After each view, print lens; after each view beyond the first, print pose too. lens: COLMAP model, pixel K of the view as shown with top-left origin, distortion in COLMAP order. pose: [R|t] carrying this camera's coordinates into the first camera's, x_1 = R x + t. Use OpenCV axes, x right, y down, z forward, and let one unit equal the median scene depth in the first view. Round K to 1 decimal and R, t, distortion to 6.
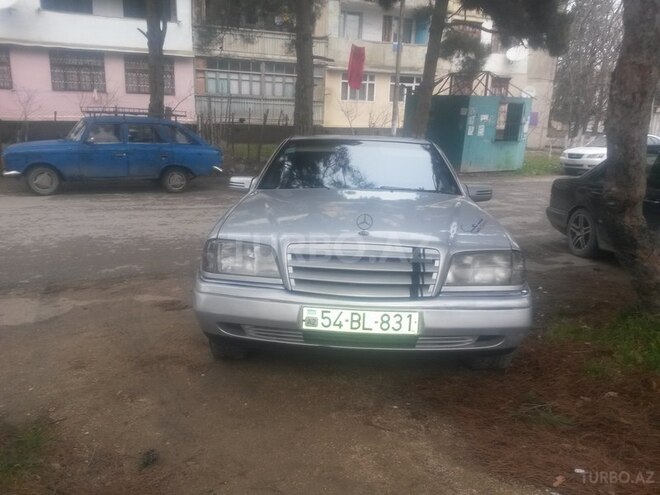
lens RADIAL K [[525.0, 0, 325.6], [0, 525.0, 246.5], [0, 0, 1]] dist [0.083605, -0.125179]
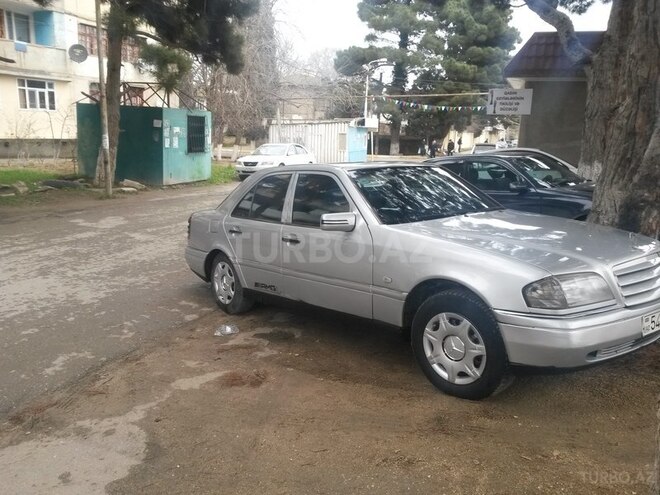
lens RADIAL K [[525.0, 0, 325.6], [0, 525.0, 246.5], [0, 0, 1]] dist [0.083605, -0.125179]
pose [[0.747642, -0.149357, 0.647089, -0.170593], [0.157369, 0.986474, 0.045868, -0.026676], [-0.645187, 0.067539, 0.761033, 0.070307]]
